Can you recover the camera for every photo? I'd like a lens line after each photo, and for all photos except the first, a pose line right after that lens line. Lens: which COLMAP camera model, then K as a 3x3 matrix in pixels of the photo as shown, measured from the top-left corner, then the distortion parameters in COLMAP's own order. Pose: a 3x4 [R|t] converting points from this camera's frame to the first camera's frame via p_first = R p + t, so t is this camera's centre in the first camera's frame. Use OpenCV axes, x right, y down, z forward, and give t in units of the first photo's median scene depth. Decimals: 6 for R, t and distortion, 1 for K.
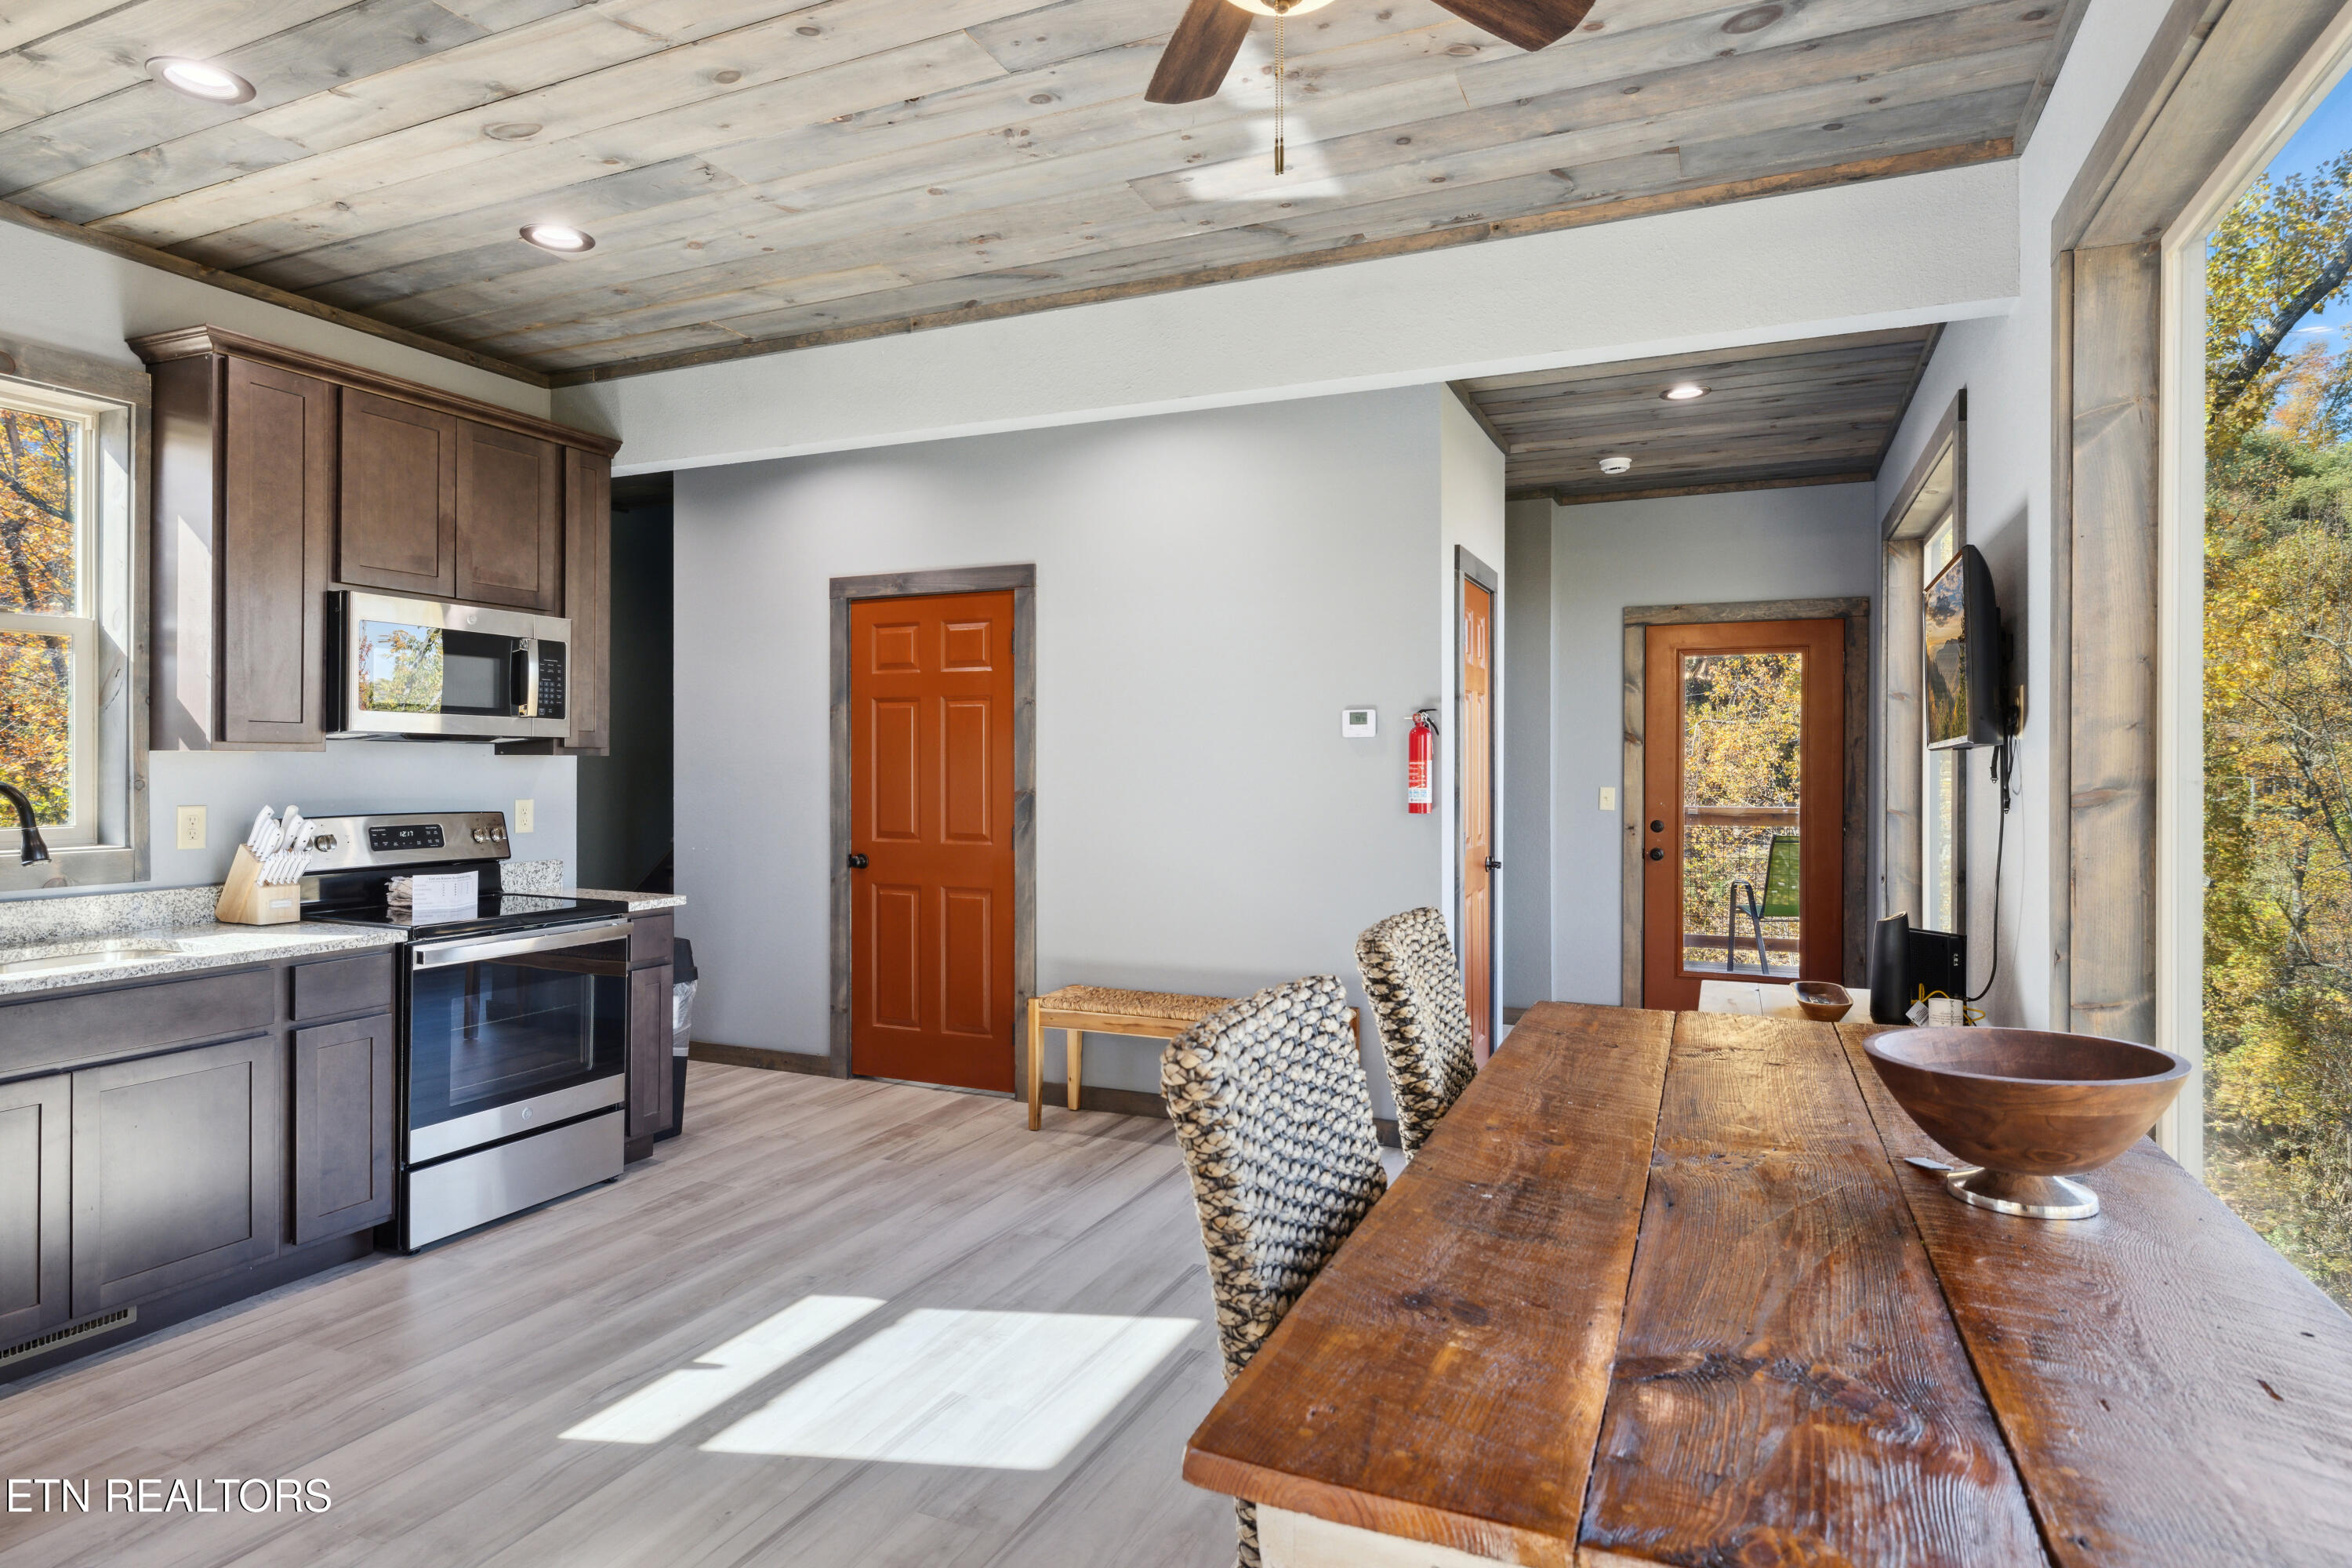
lens RADIAL K [[1271.3, 0, 1168.9], [0, 1271.3, 767.3], [0, 0, 1]] dist [0.002930, -0.001328]
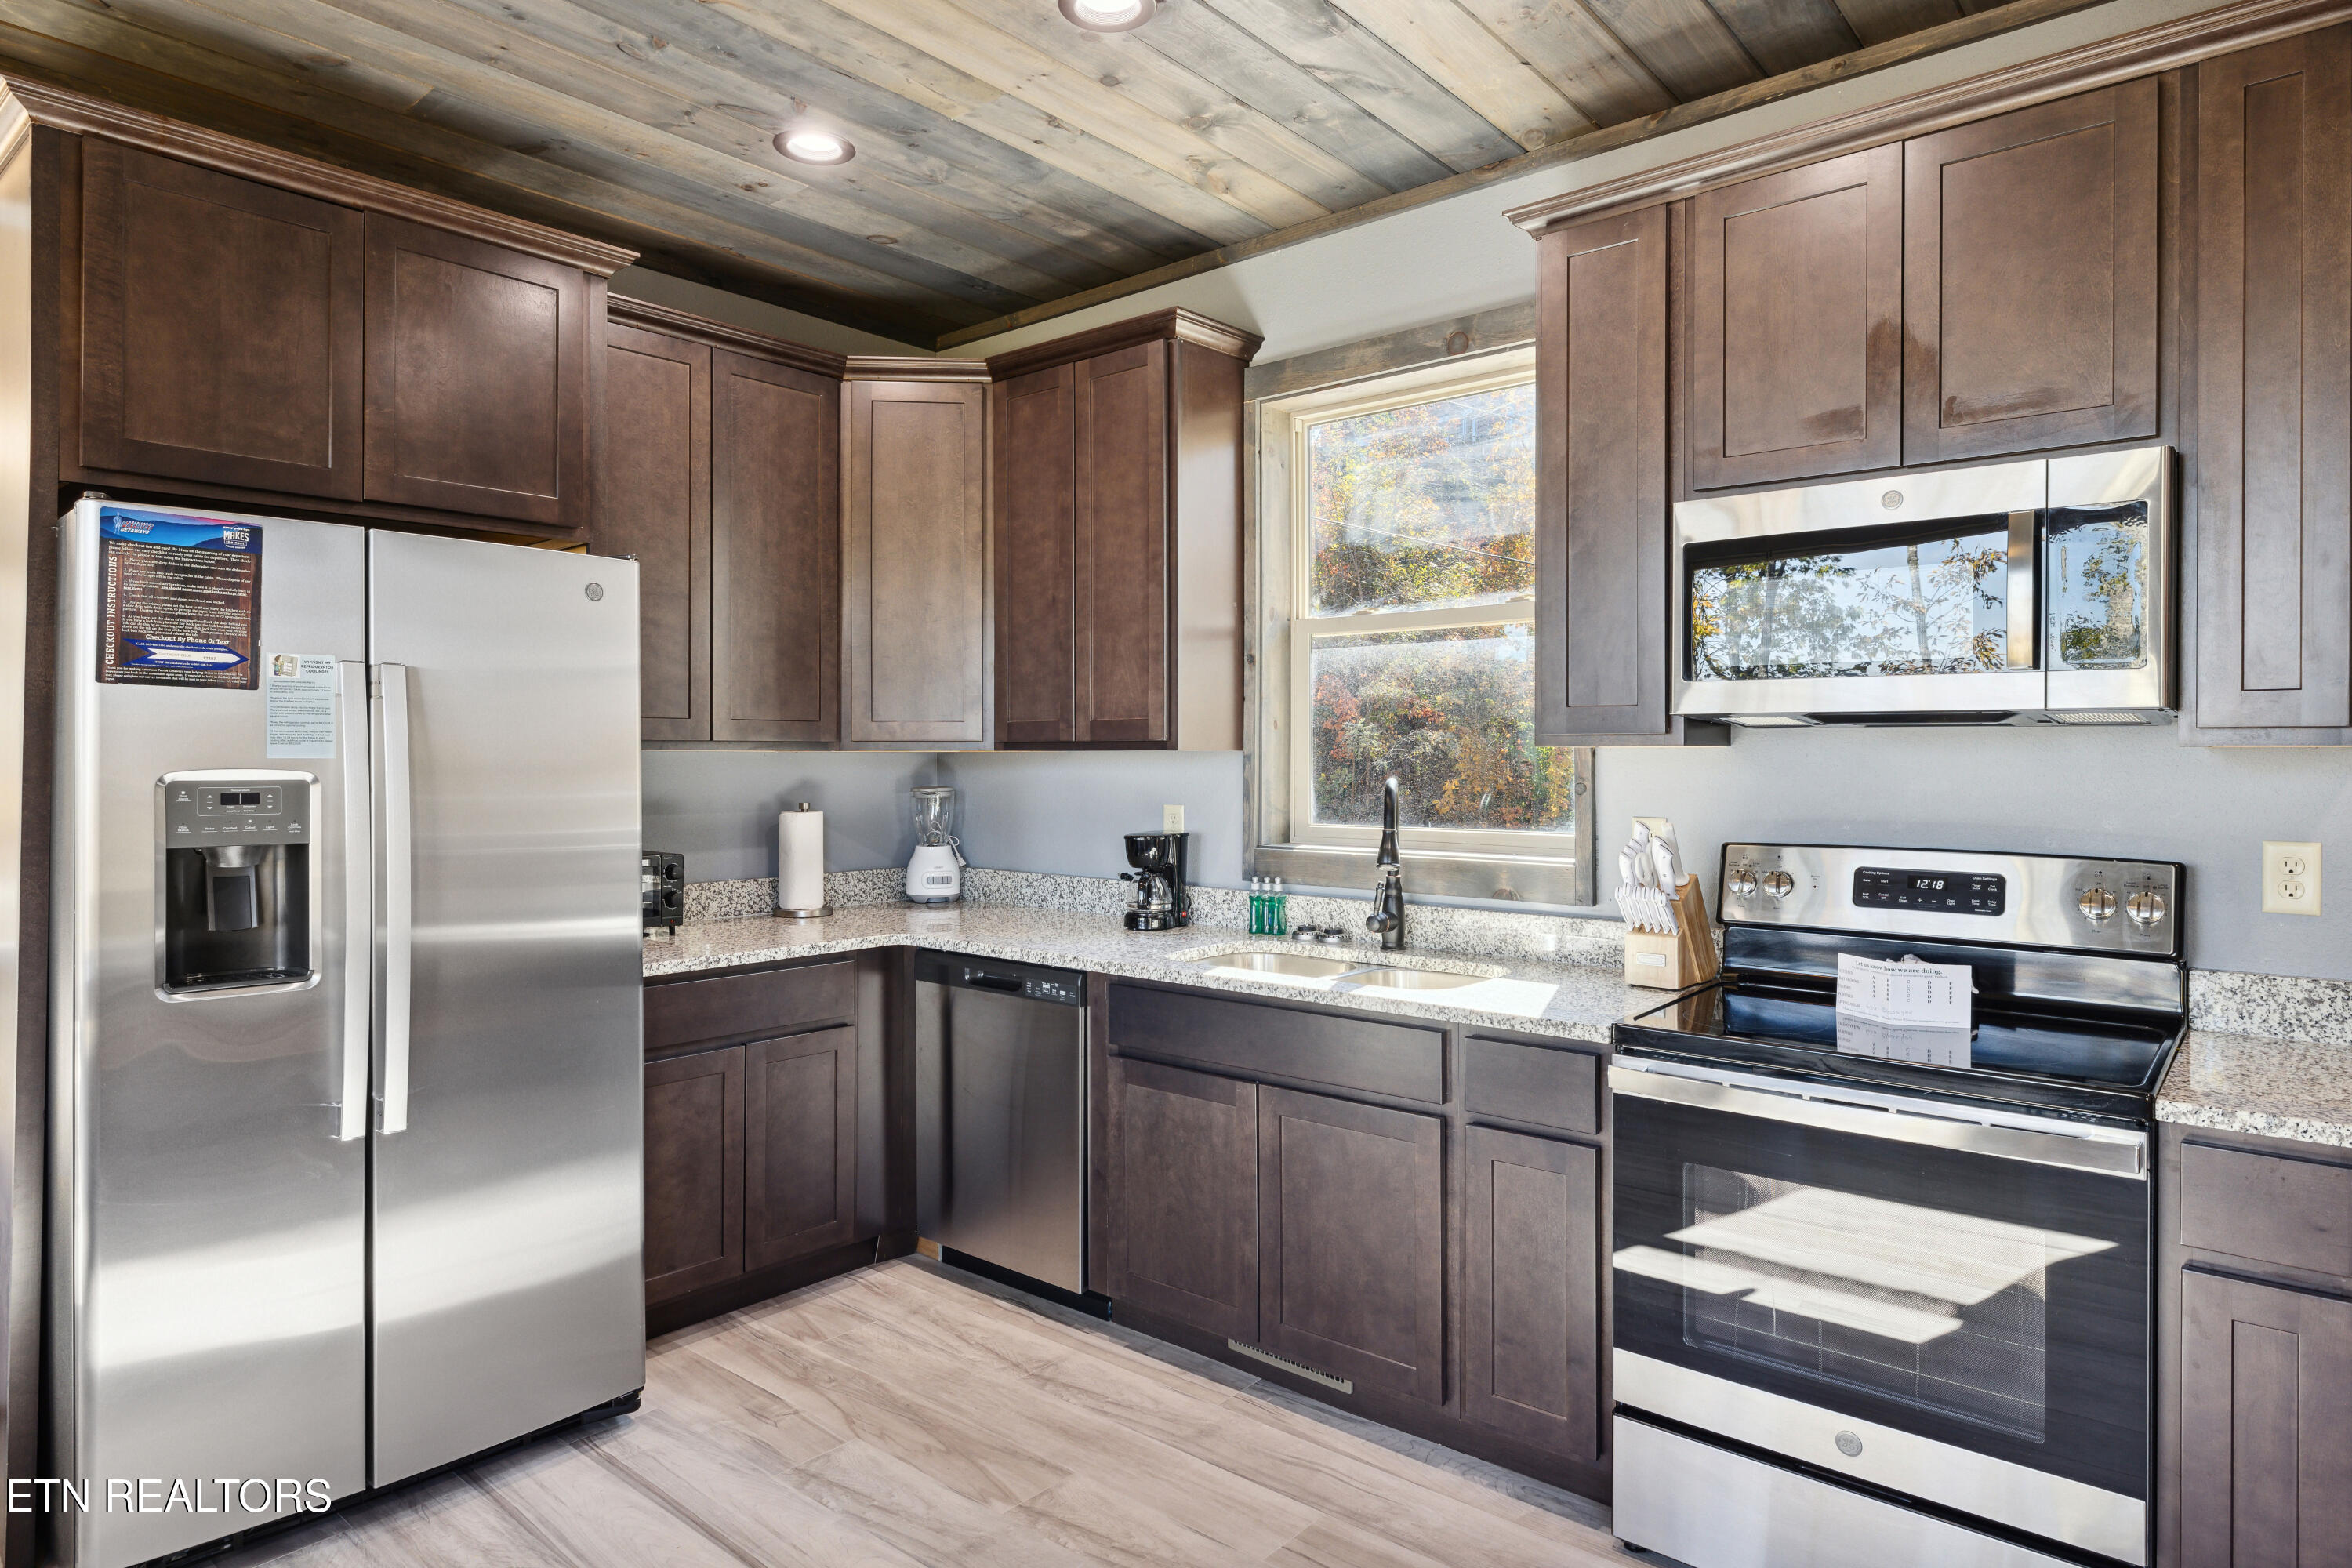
lens RADIAL K [[1358.7, 0, 1168.6], [0, 1358.7, 751.6], [0, 0, 1]] dist [-0.002345, -0.000216]
pose [[-0.276878, -0.009317, -0.960860, 0.096728], [-0.008317, 0.999939, -0.007299, -0.000932], [0.960869, 0.005971, -0.276939, 0.850989]]
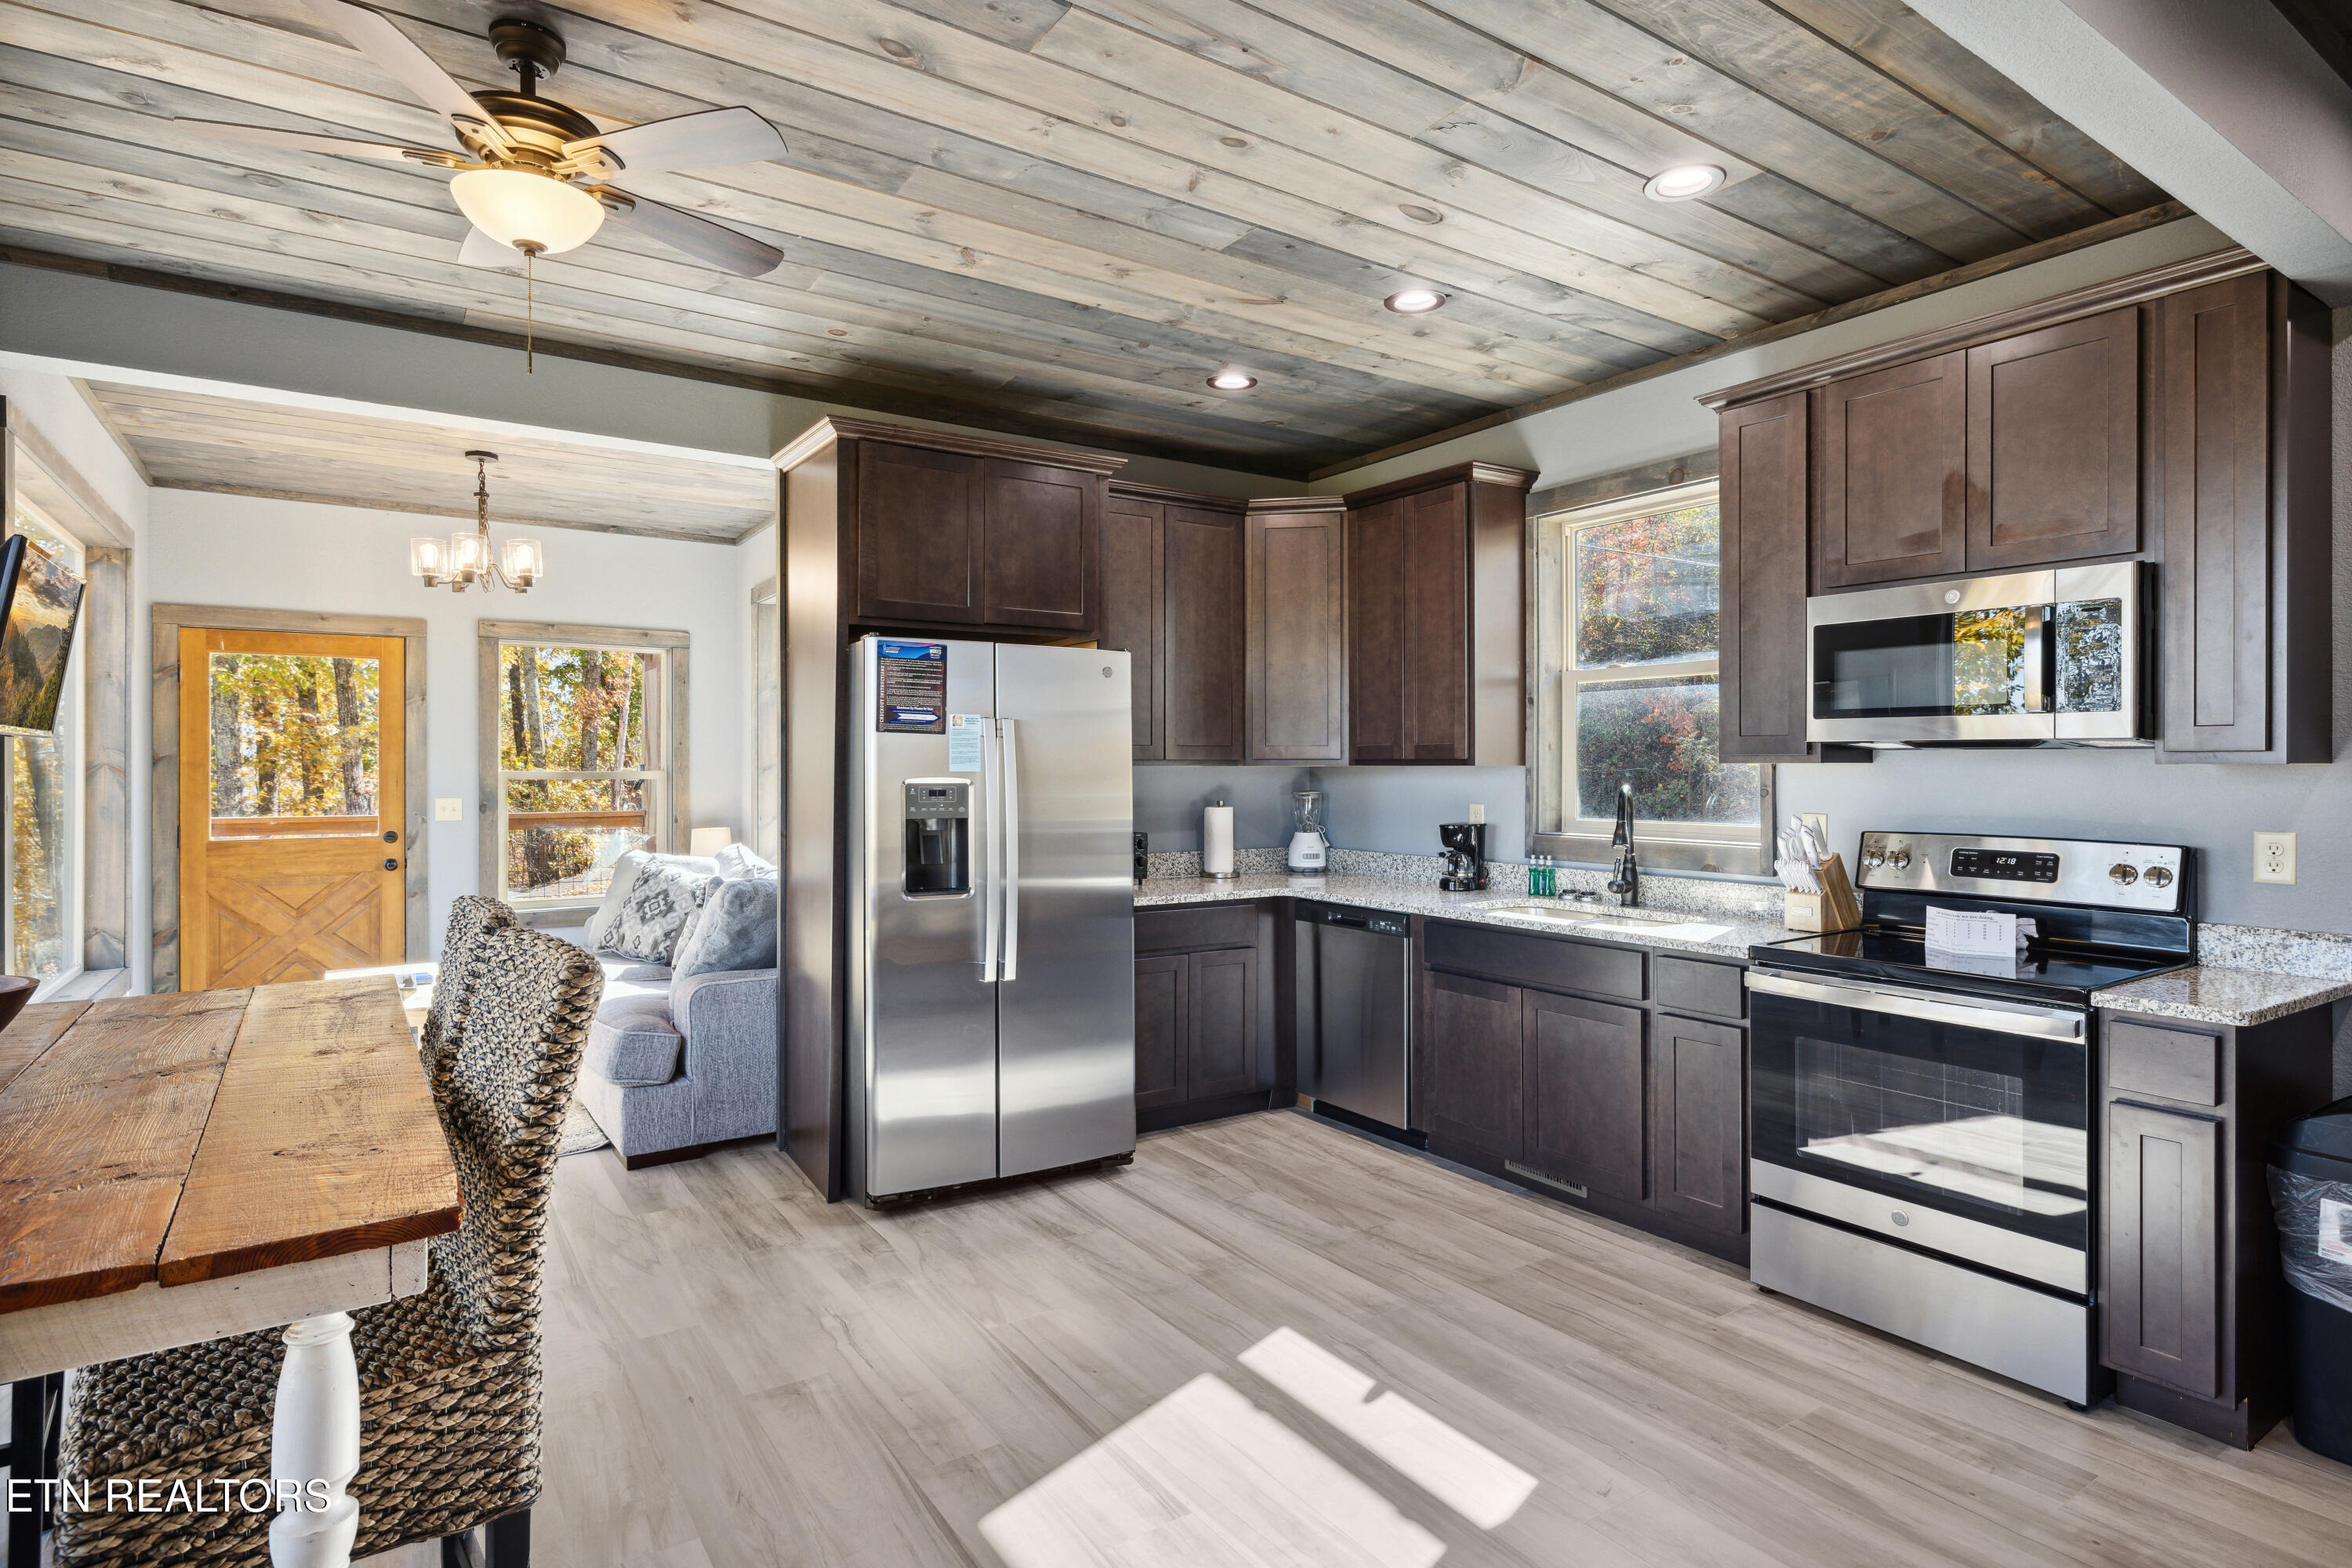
lens RADIAL K [[1230.8, 0, 1176.5], [0, 1230.8, 762.3], [0, 0, 1]] dist [-0.002778, 0.000292]
pose [[-0.527143, -0.009241, -0.849726, 0.368292], [-0.008547, 0.999948, -0.005573, -0.002471], [0.849734, 0.004325, -0.527195, 0.979086]]
